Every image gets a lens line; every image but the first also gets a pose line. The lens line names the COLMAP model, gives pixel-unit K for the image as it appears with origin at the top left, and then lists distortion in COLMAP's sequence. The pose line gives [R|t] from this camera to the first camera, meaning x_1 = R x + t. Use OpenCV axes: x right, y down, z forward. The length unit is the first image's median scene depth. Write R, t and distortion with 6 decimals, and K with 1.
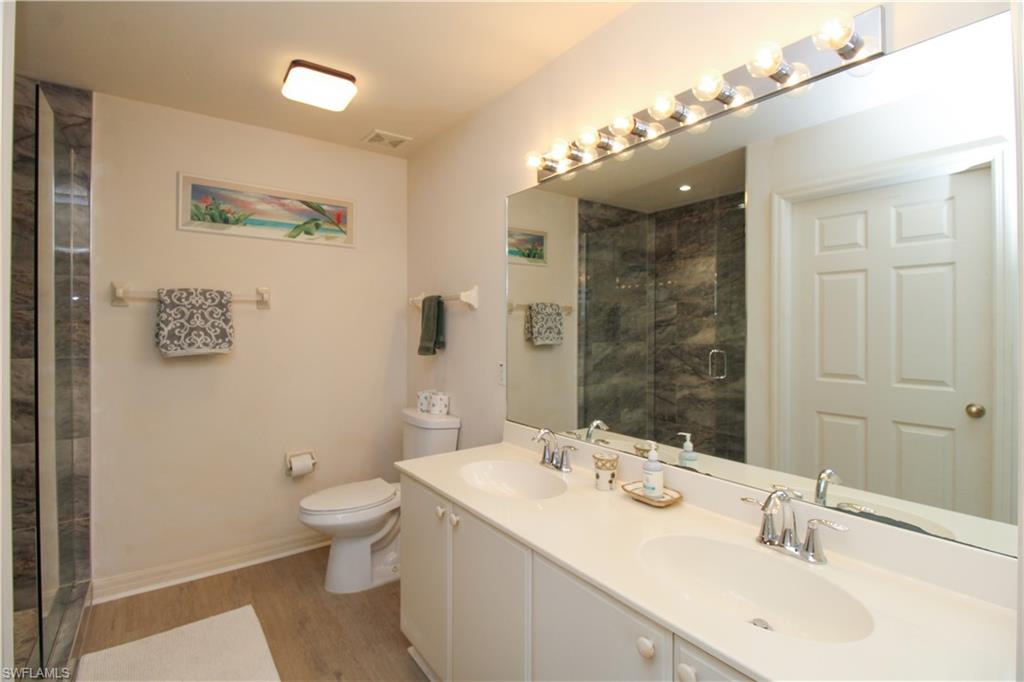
lens RADIAL K [[473.0, 0, 511.0], [0, 473.0, 322.8], [0, 0, 1]] dist [0.010507, -0.014769]
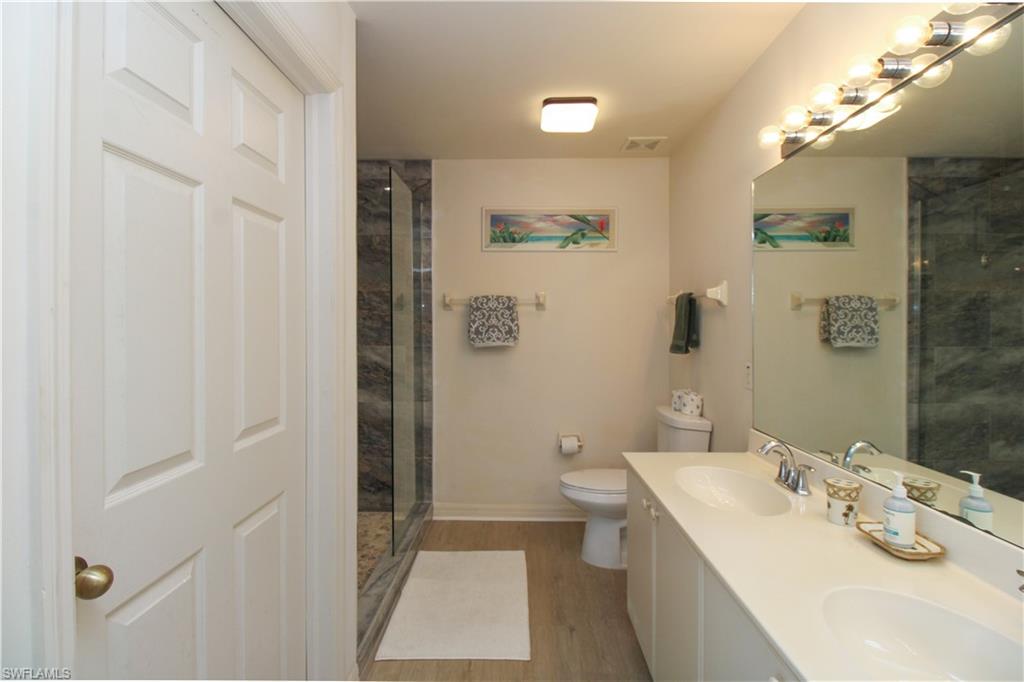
lens RADIAL K [[473.0, 0, 511.0], [0, 473.0, 322.8], [0, 0, 1]] dist [0.010507, -0.014769]
pose [[0.794088, -0.002752, -0.607797, 0.159987], [0.004744, 0.999987, 0.001670, 0.000691], [0.607785, -0.004210, 0.794091, 0.003838]]
